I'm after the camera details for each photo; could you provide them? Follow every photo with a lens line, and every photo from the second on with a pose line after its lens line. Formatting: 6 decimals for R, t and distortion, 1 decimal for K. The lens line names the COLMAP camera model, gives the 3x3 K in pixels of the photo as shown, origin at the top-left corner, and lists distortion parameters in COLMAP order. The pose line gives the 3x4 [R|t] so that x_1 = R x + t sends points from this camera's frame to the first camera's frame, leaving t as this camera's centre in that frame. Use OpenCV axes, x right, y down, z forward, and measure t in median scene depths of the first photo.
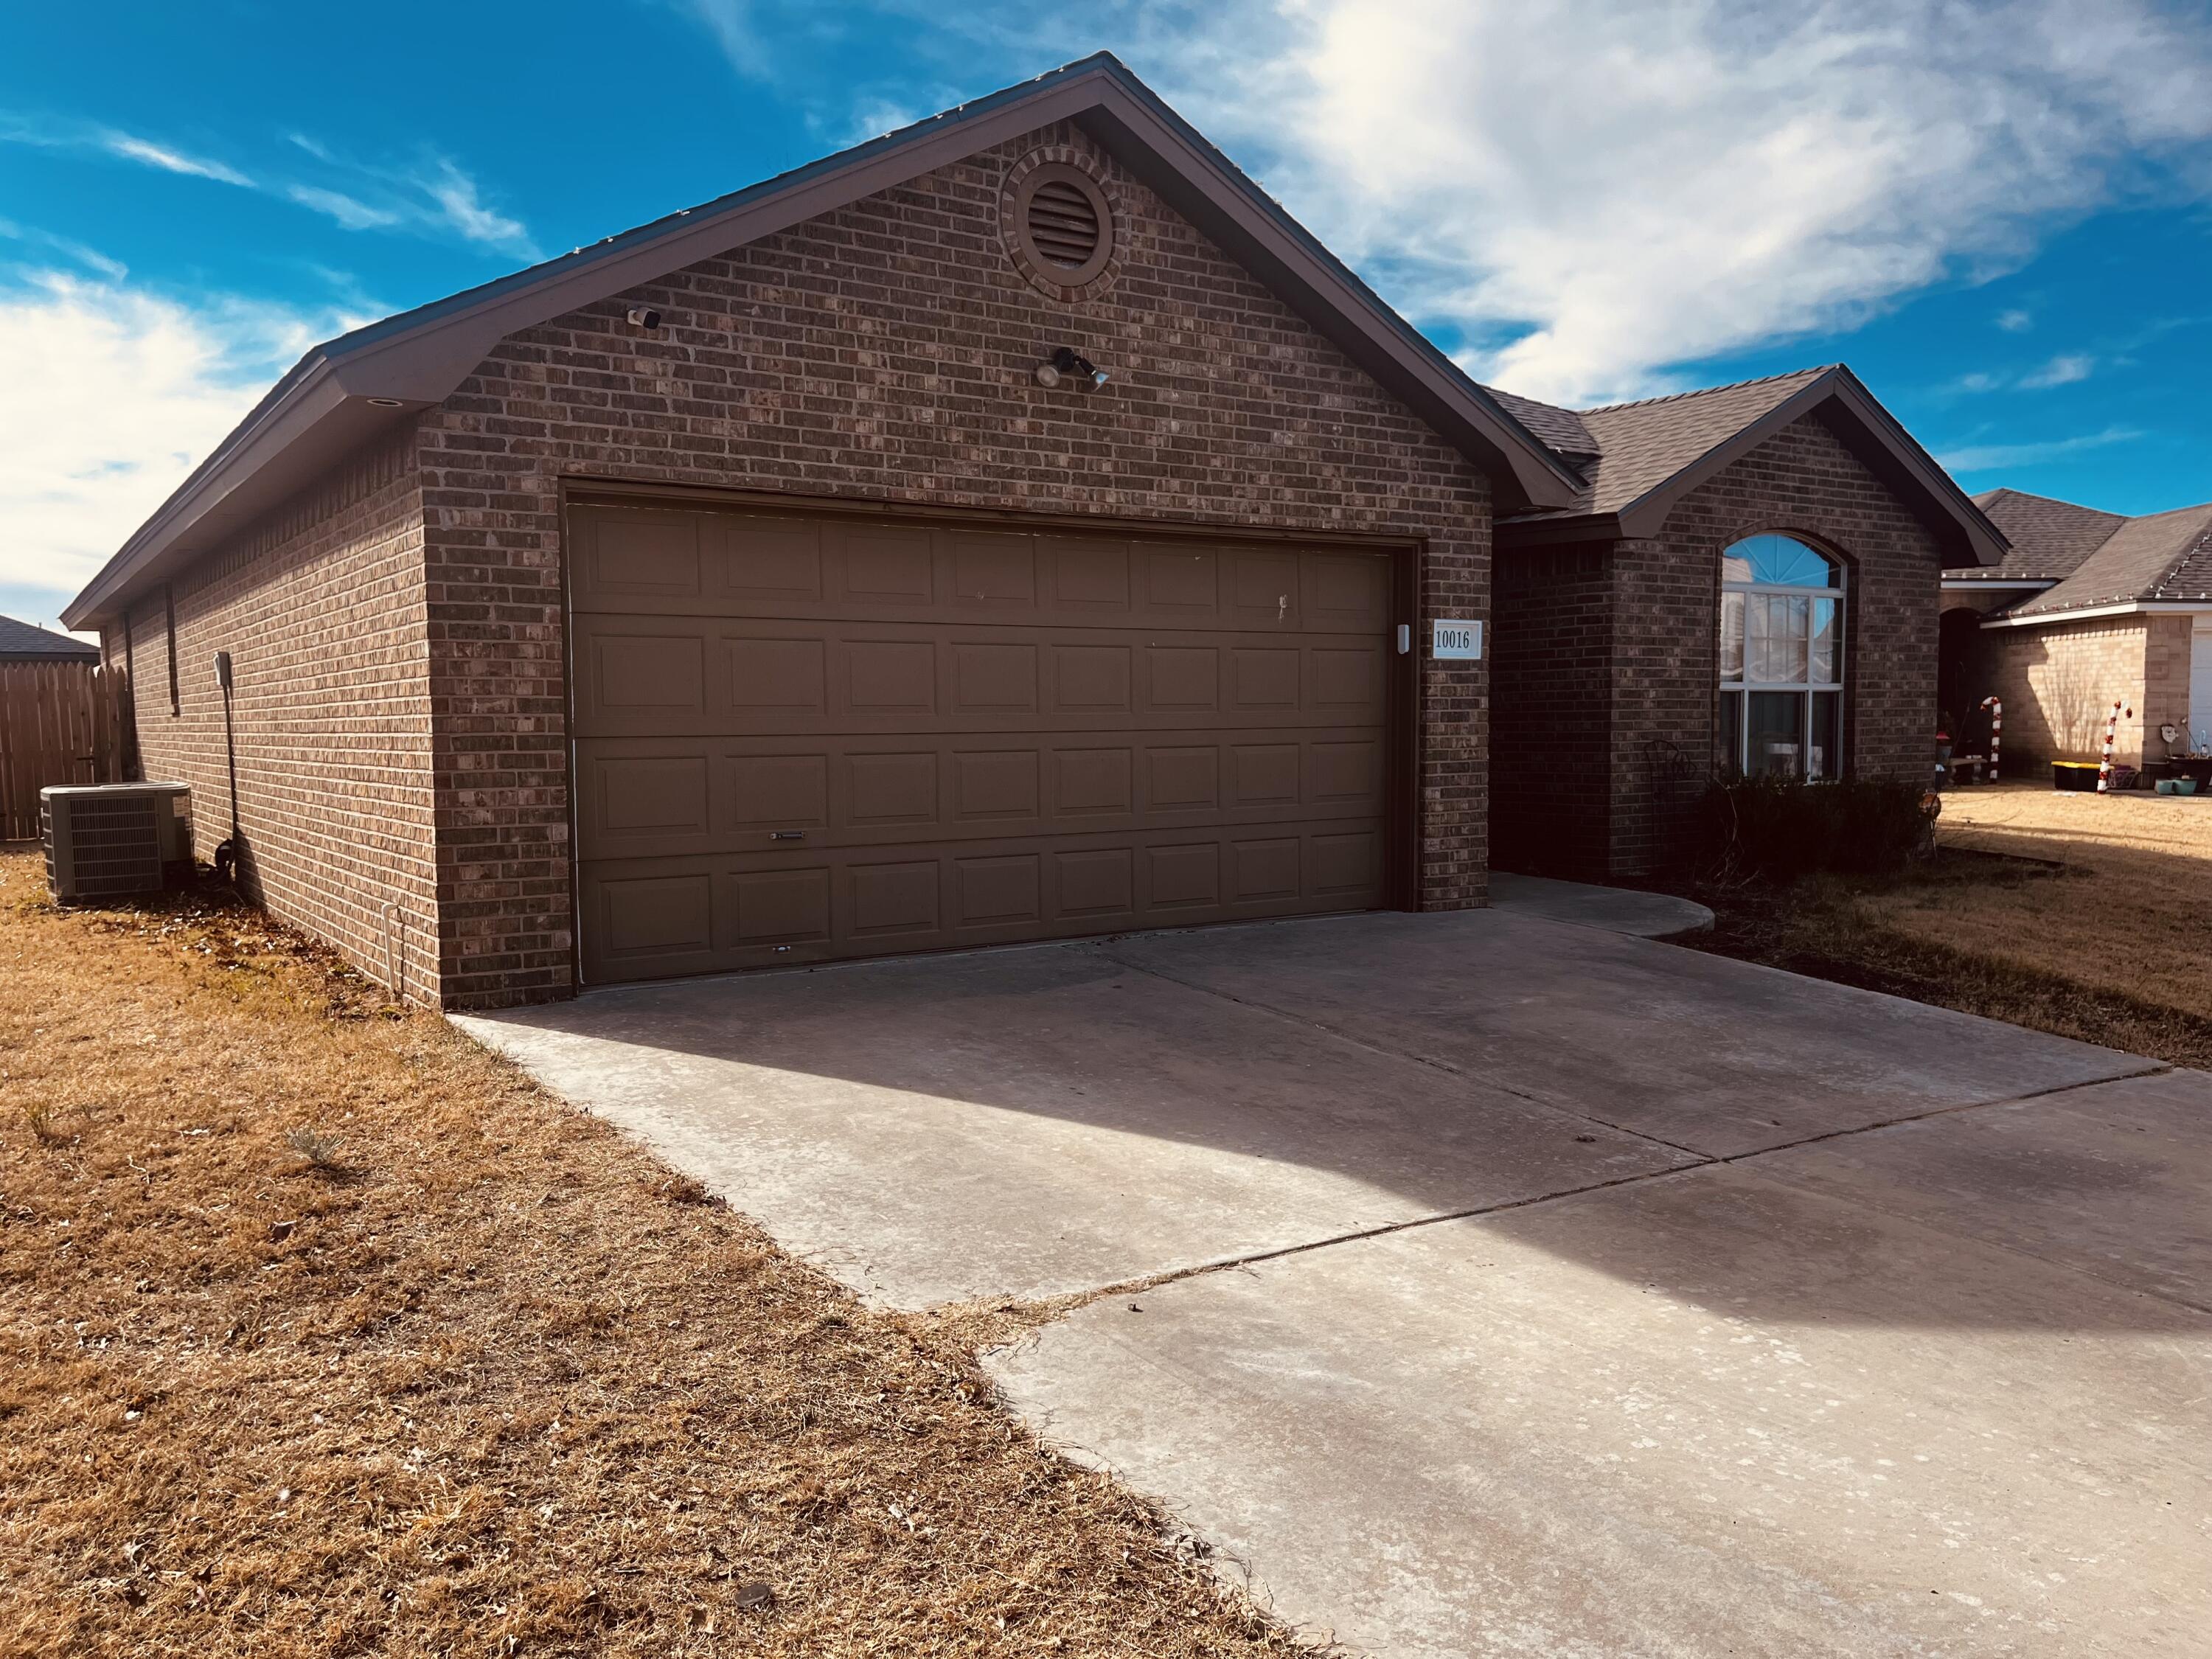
lens RADIAL K [[1680.7, 0, 1095.0], [0, 1680.7, 838.2], [0, 0, 1]] dist [0.057317, -0.080261]
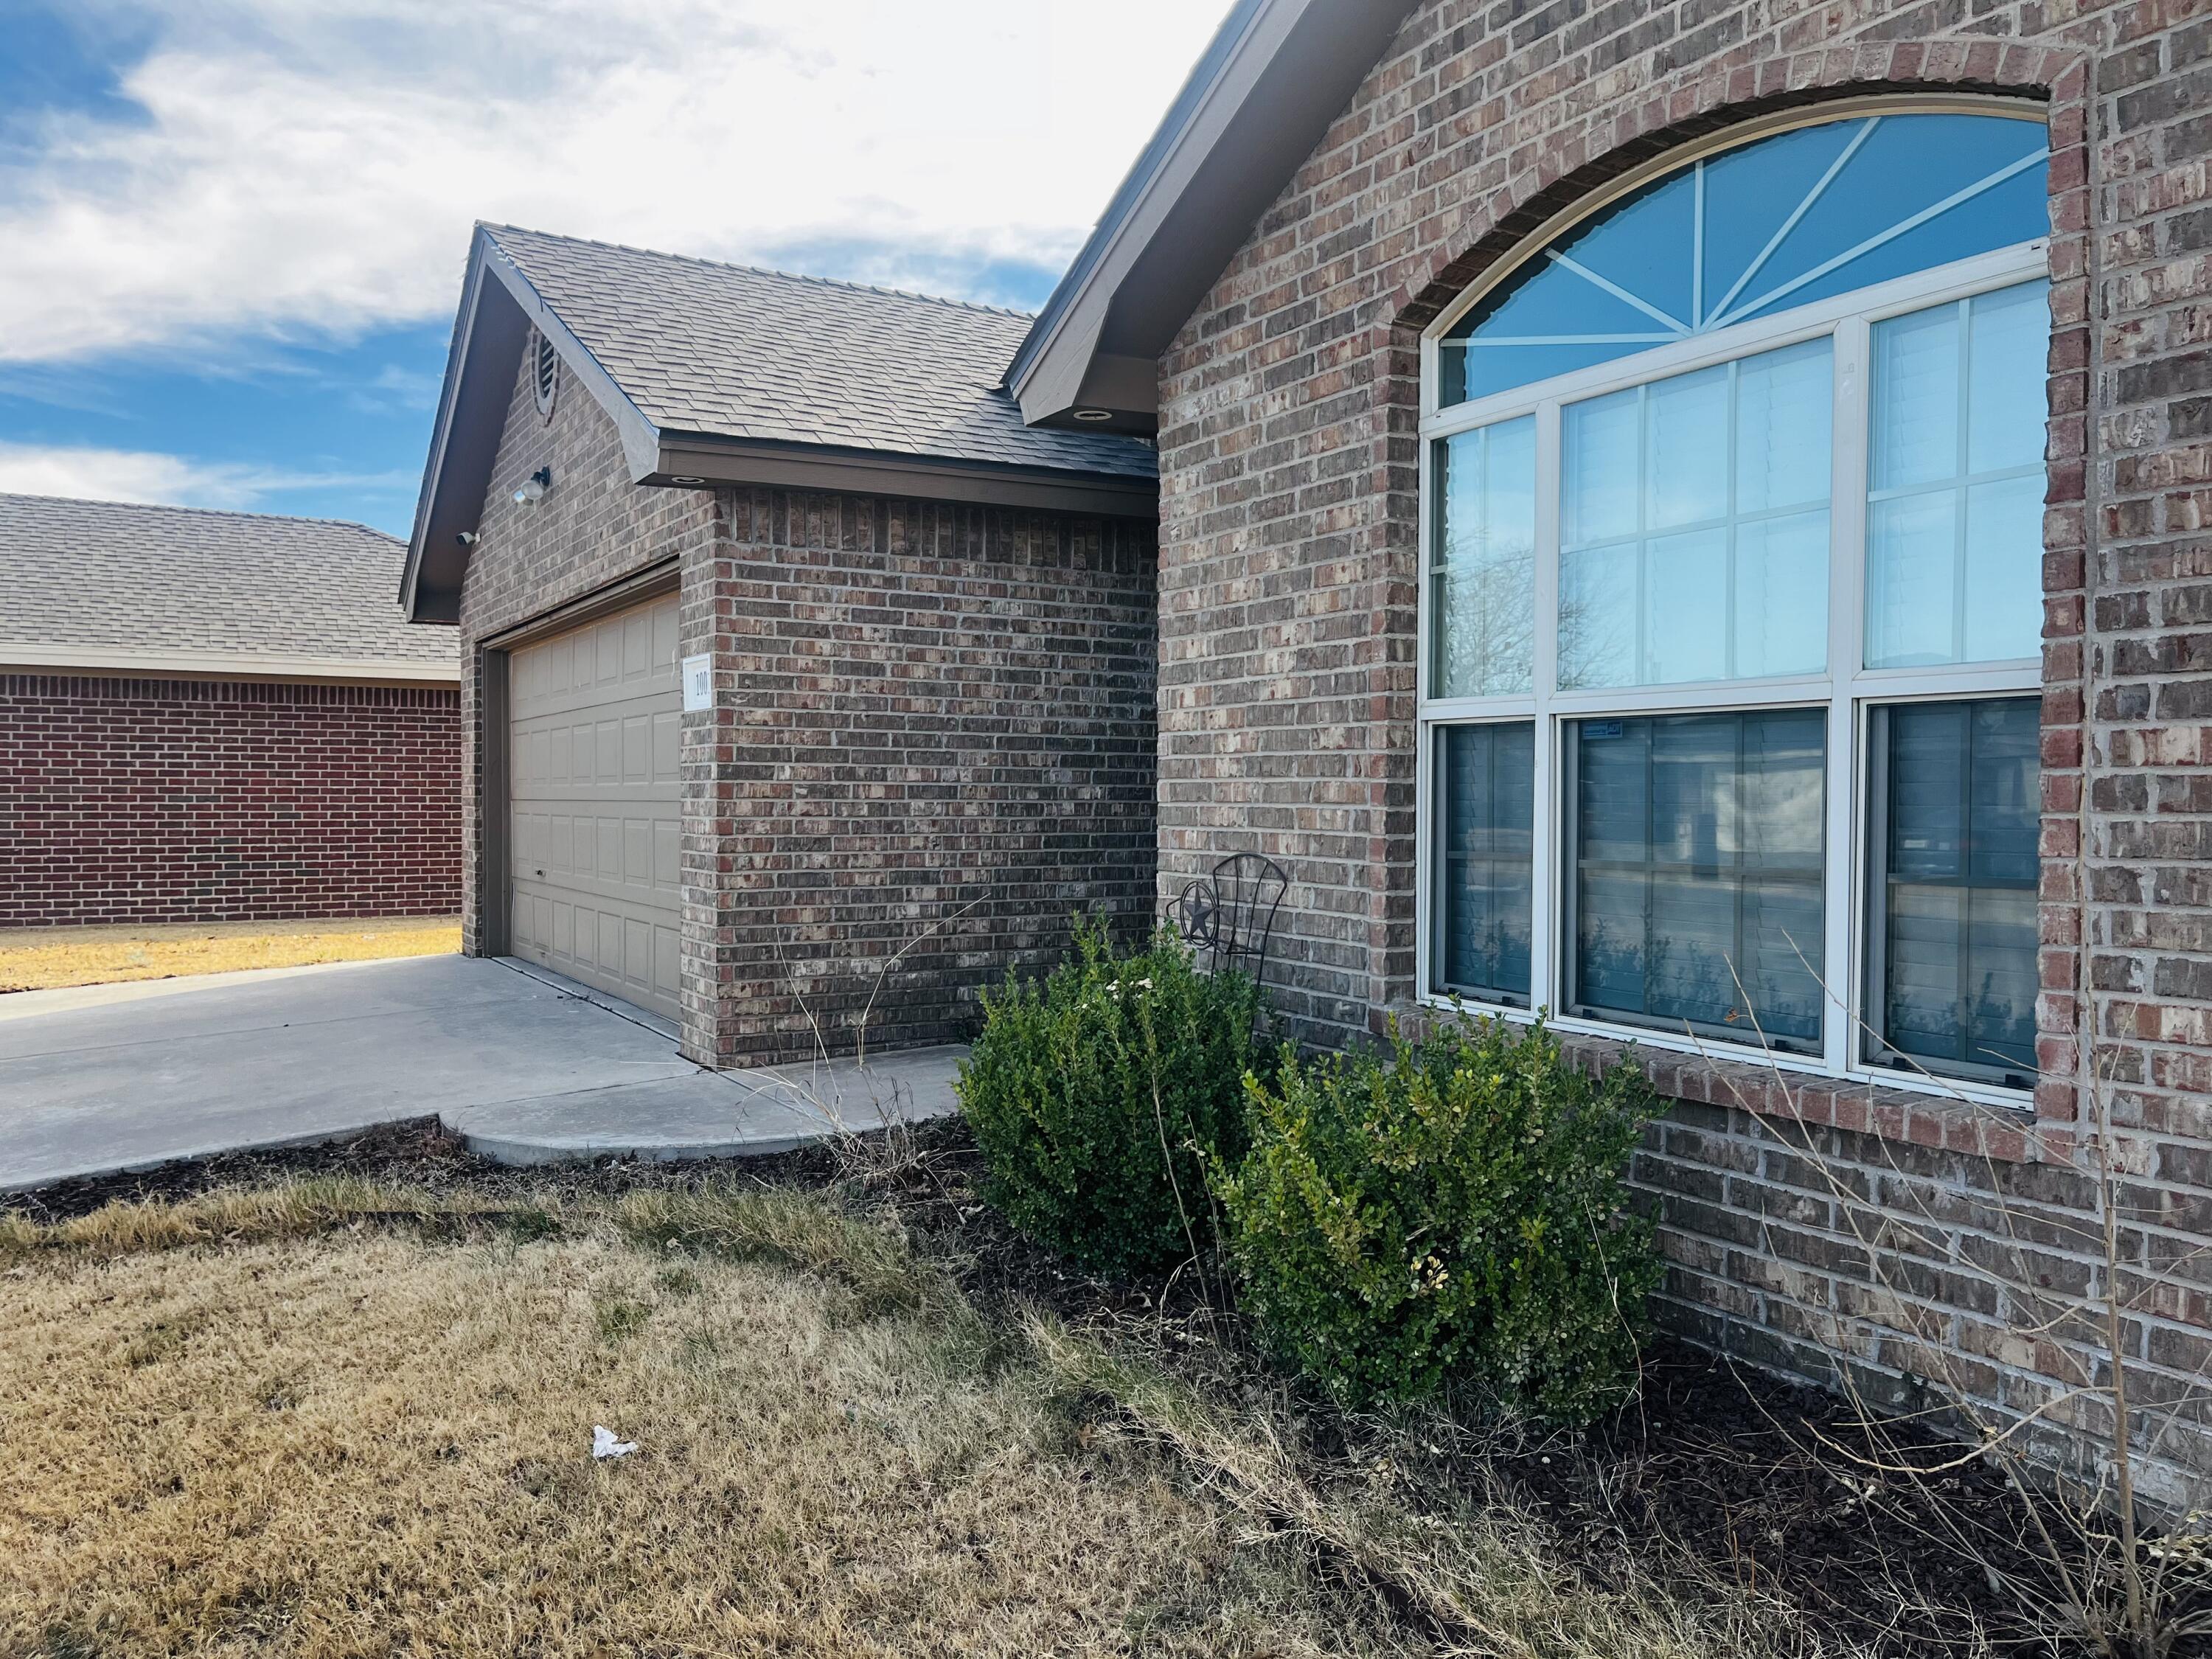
lens RADIAL K [[1680.7, 0, 1110.9], [0, 1680.7, 837.1], [0, 0, 1]] dist [0.057317, -0.080261]
pose [[-0.066387, 0.032050, -0.997279, 1.009698], [-0.073691, 0.996597, 0.036934, -0.101130], [0.995069, 0.075942, -0.063799, 1.345312]]
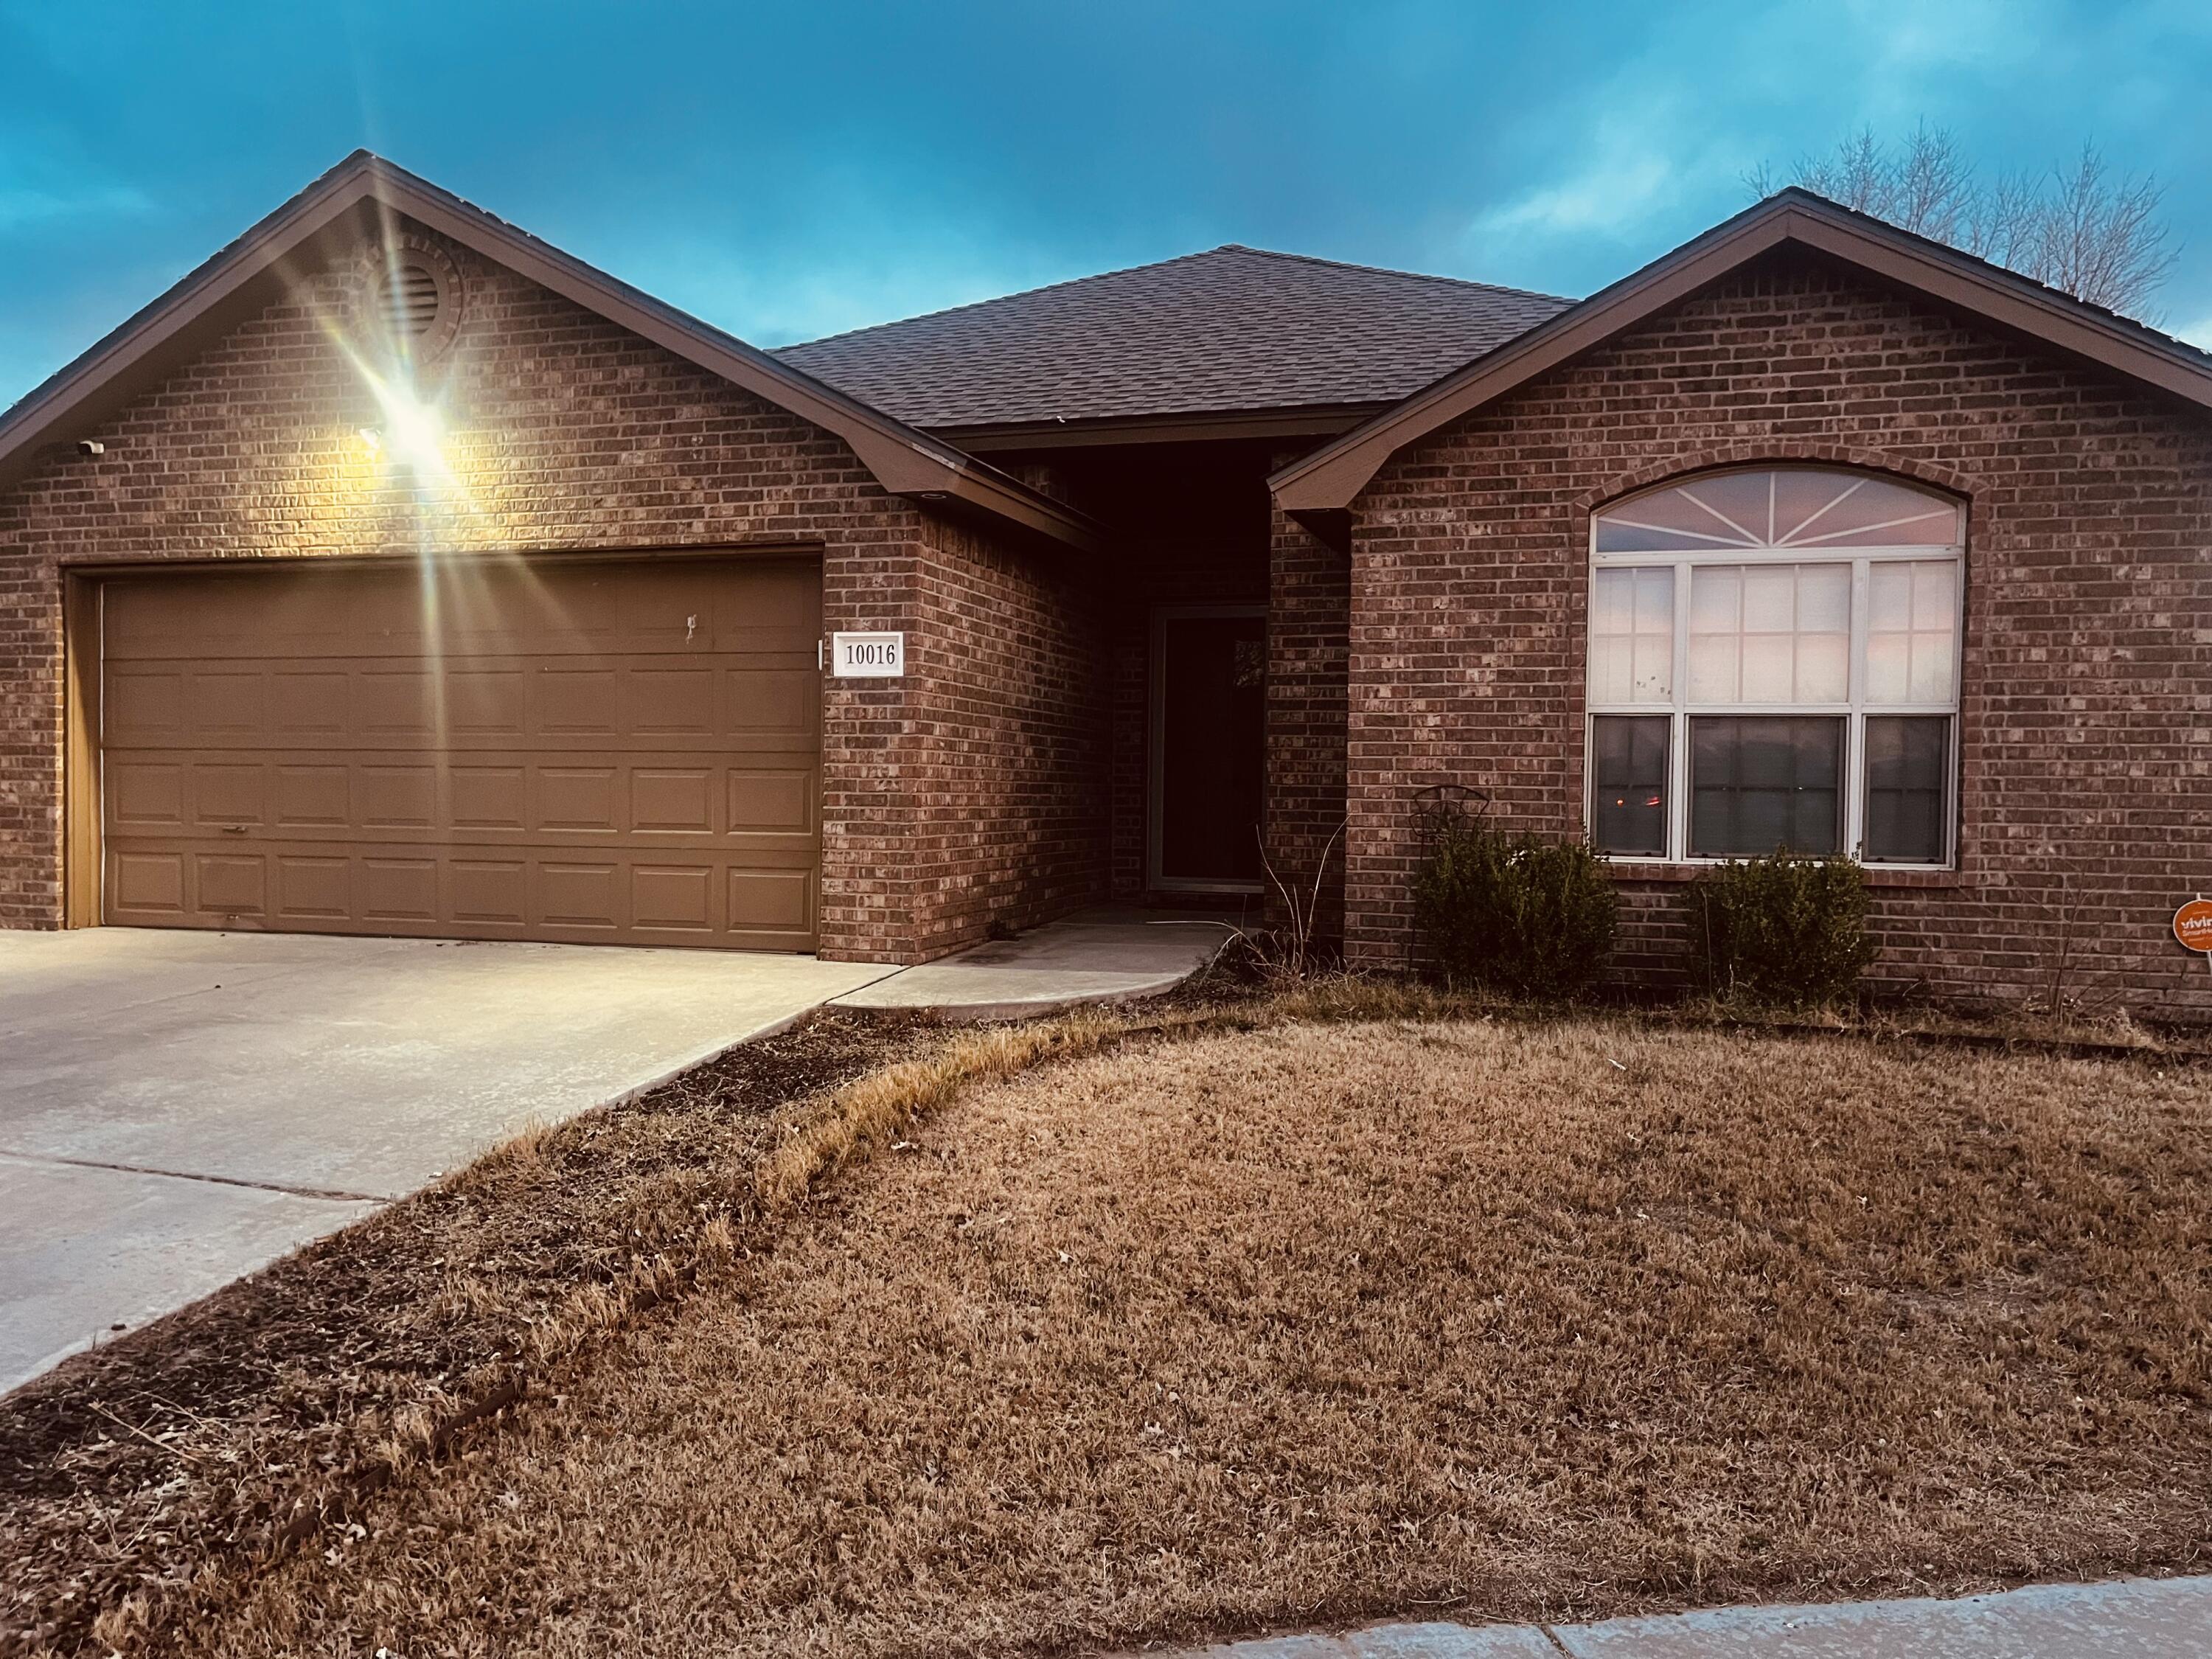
lens RADIAL K [[1680.7, 0, 1131.4], [0, 1680.7, 843.3], [0, 0, 1]] dist [0.057317, -0.080261]
pose [[0.646936, 0.041321, -0.761424, 1.070609], [-0.070805, 0.997472, -0.006028, -0.026581], [0.759250, 0.057813, 0.648226, 0.594605]]
